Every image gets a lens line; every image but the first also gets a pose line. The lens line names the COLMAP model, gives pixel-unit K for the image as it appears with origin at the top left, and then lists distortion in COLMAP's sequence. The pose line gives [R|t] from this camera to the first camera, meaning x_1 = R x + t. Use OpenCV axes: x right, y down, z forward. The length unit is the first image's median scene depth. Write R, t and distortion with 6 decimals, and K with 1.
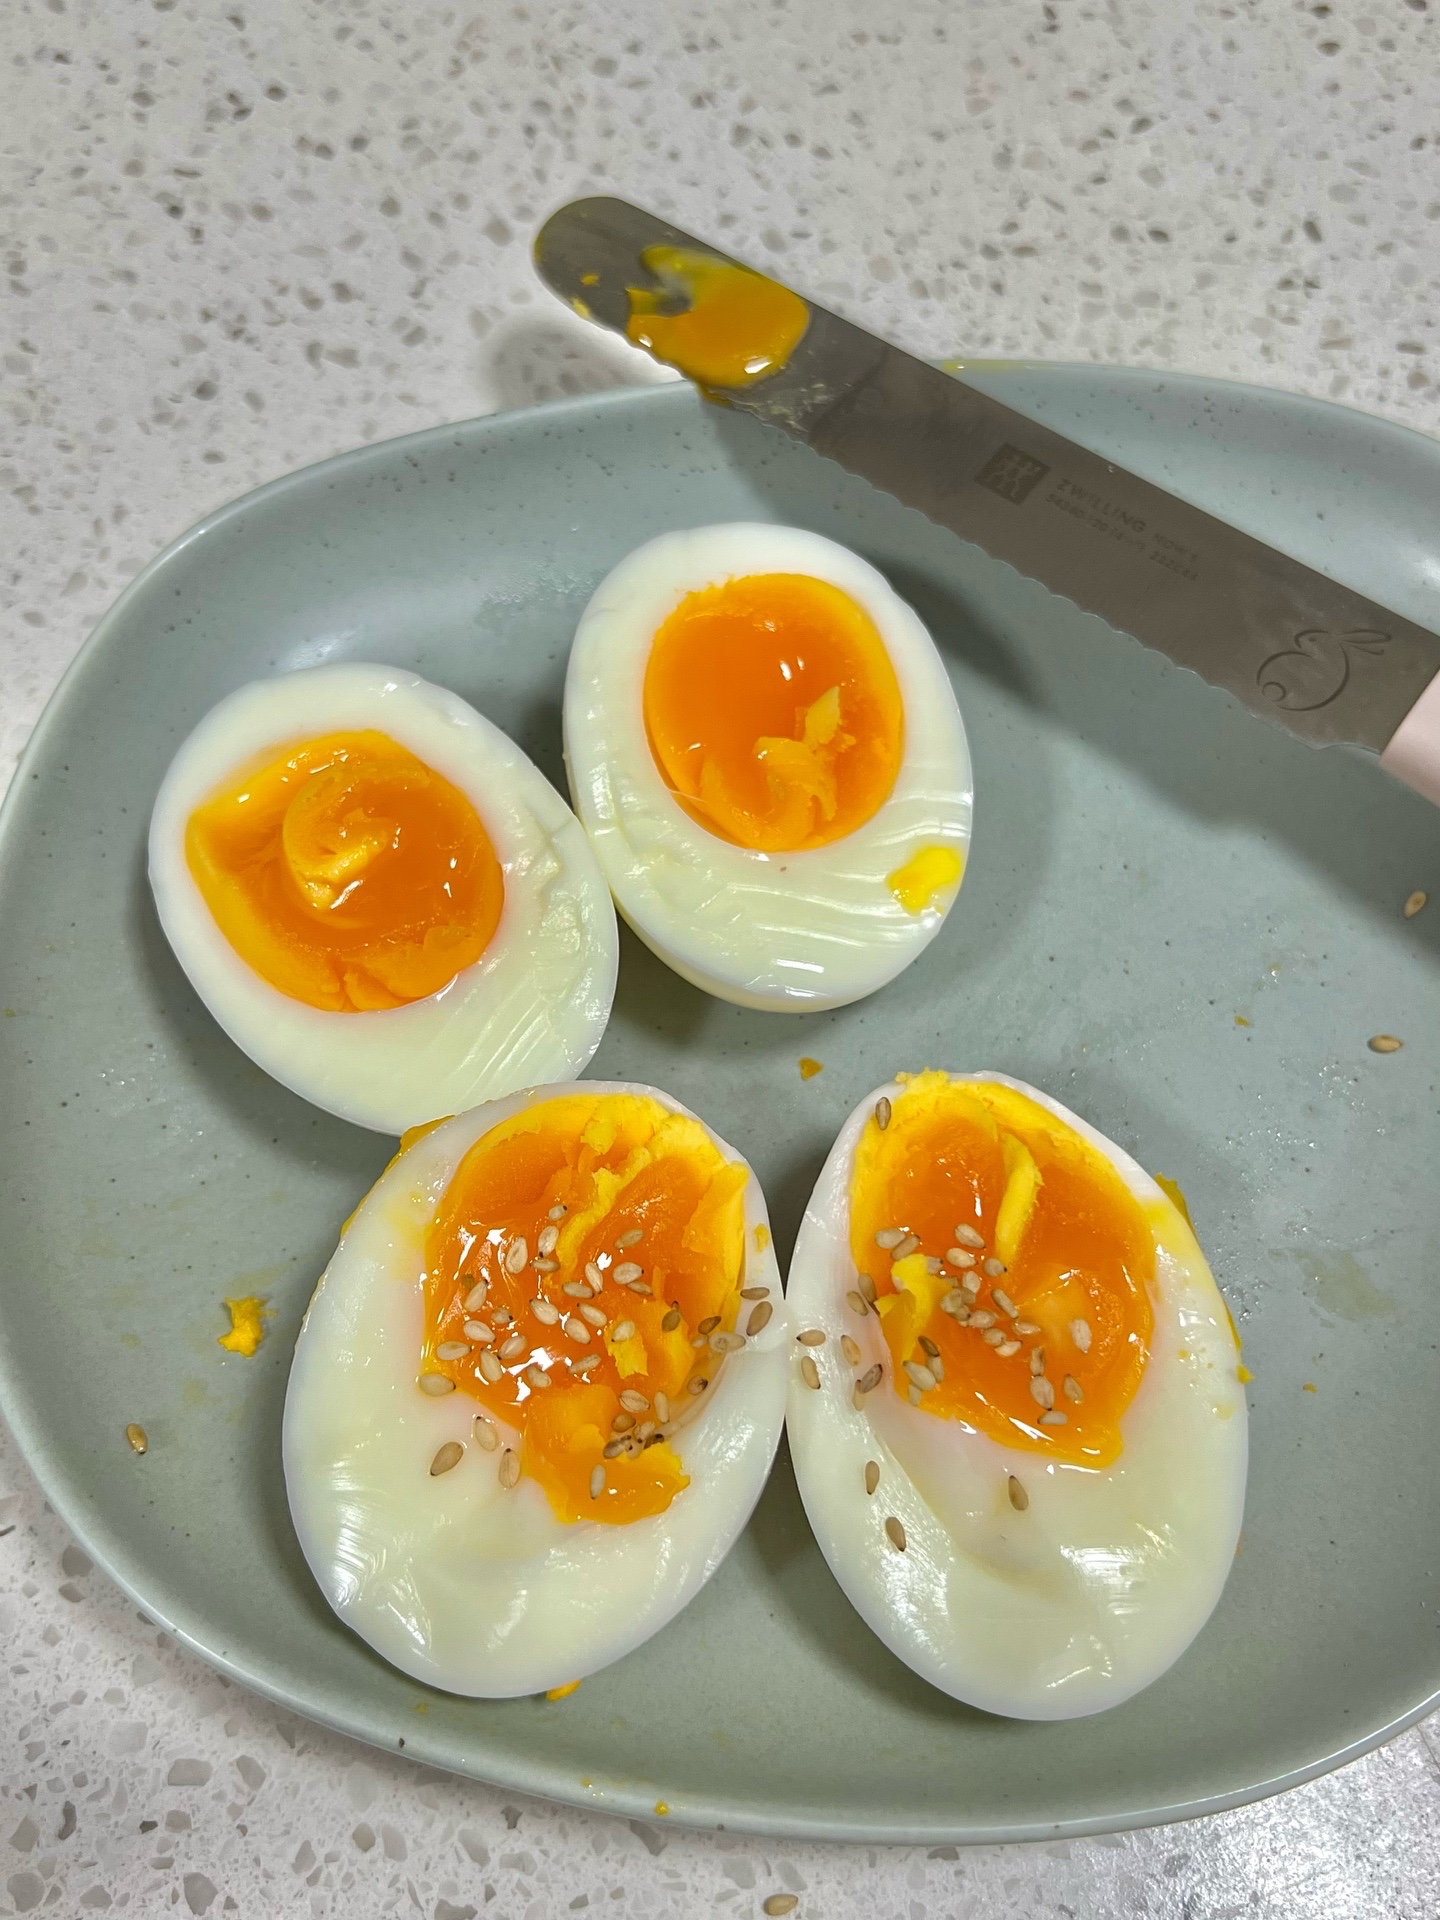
lens RADIAL K [[2003.6, 0, 720.0], [0, 2003.6, 960.0], [0, 0, 1]] dist [0.181205, -0.417912]
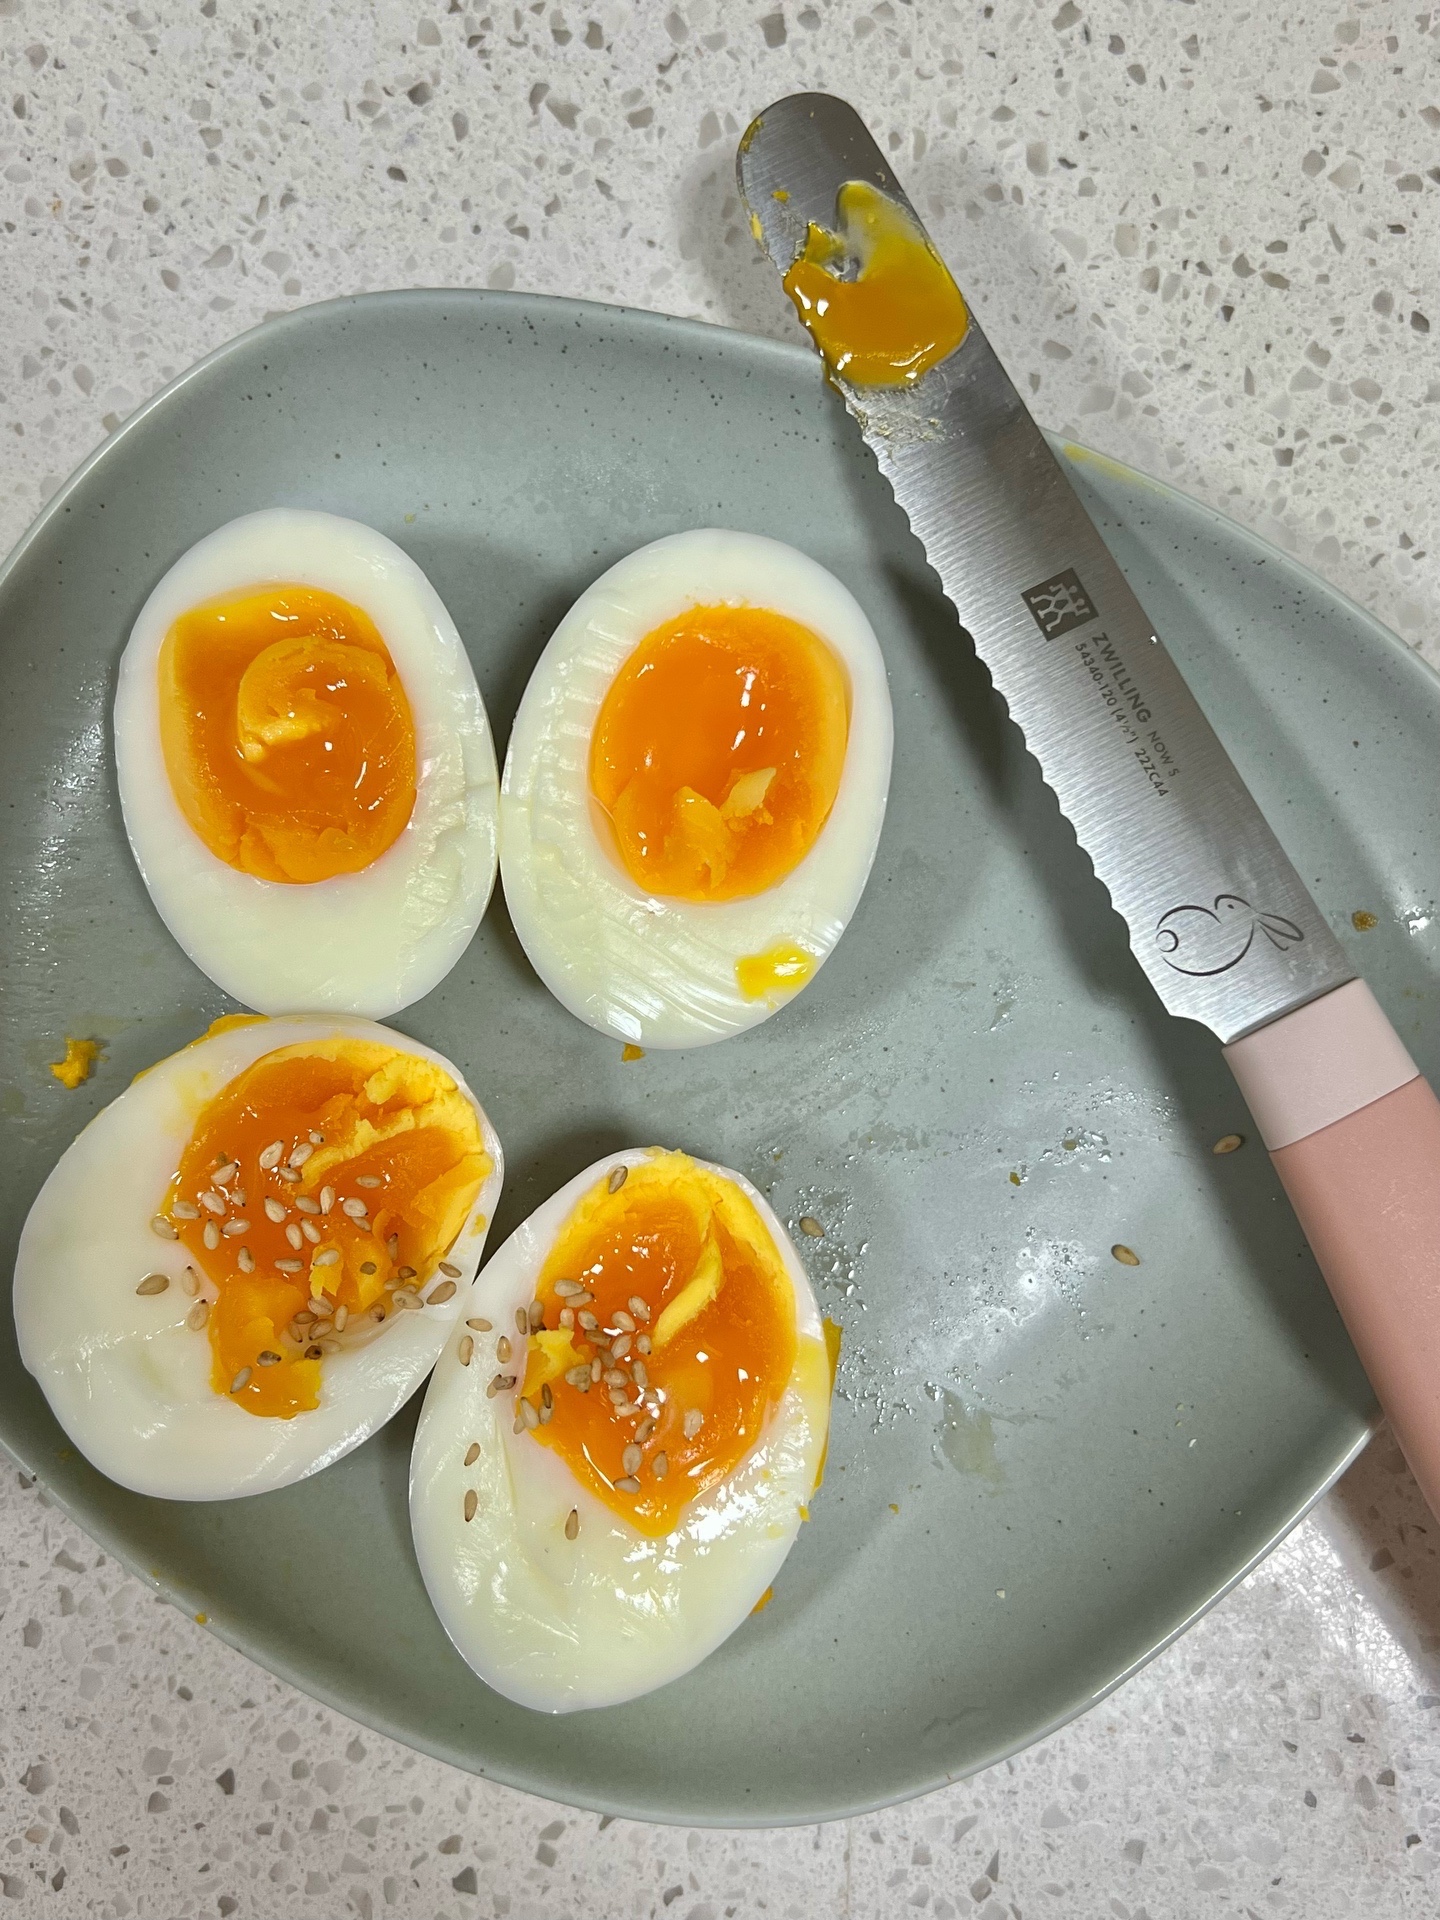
lens RADIAL K [[2003.6, 0, 720.0], [0, 2003.6, 960.0], [0, 0, 1]] dist [0.181205, -0.417912]
pose [[0.907179, 0.418804, -0.040374, 0.117500], [-0.387535, 0.869085, 0.307421, -0.362766], [0.163837, -0.263239, 0.950717, -0.012036]]
